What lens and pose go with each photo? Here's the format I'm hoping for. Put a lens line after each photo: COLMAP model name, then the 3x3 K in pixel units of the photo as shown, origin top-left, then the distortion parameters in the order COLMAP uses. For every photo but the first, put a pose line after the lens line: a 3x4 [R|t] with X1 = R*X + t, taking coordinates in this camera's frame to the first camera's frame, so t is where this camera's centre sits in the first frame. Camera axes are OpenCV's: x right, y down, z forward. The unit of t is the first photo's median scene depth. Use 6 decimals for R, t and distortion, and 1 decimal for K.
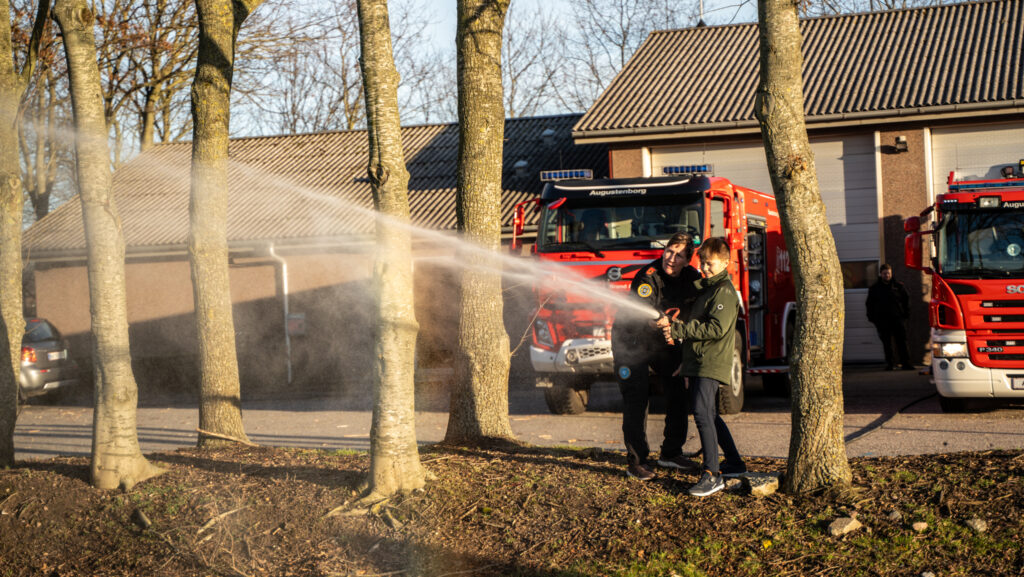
lens RADIAL K [[1901.9, 0, 534.0], [0, 1901.9, 288.3], [0, 0, 1]] dist [0.256080, 0.000000]
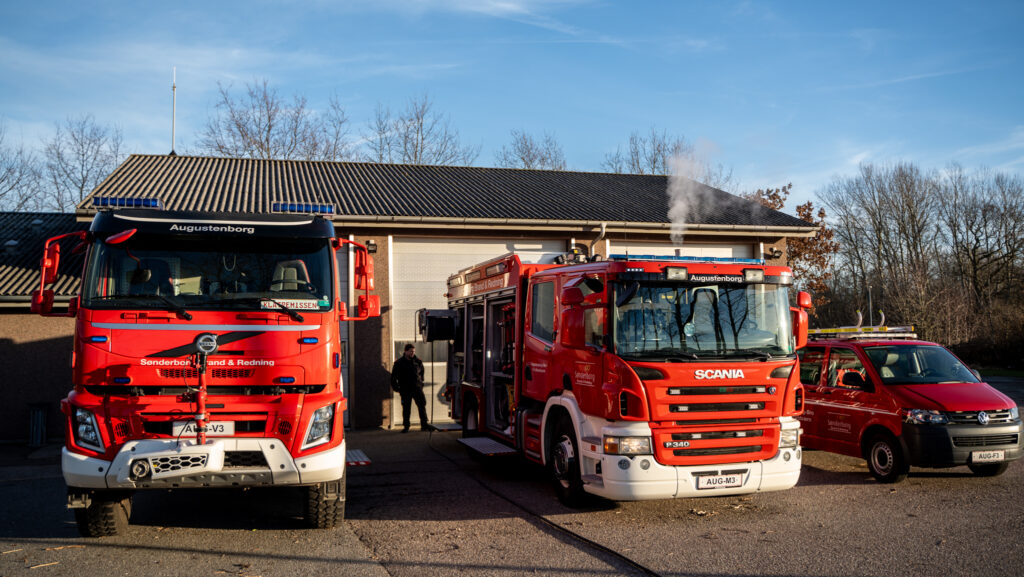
lens RADIAL K [[888.7, 0, 555.6], [0, 888.7, 276.3], [0, 0, 1]] dist [-0.124132, 0.073295]
pose [[0.829562, 0.069433, 0.554082, -0.029722], [-0.015863, 0.994769, -0.100907, -0.002019], [-0.558190, 0.074920, 0.826324, 0.671109]]
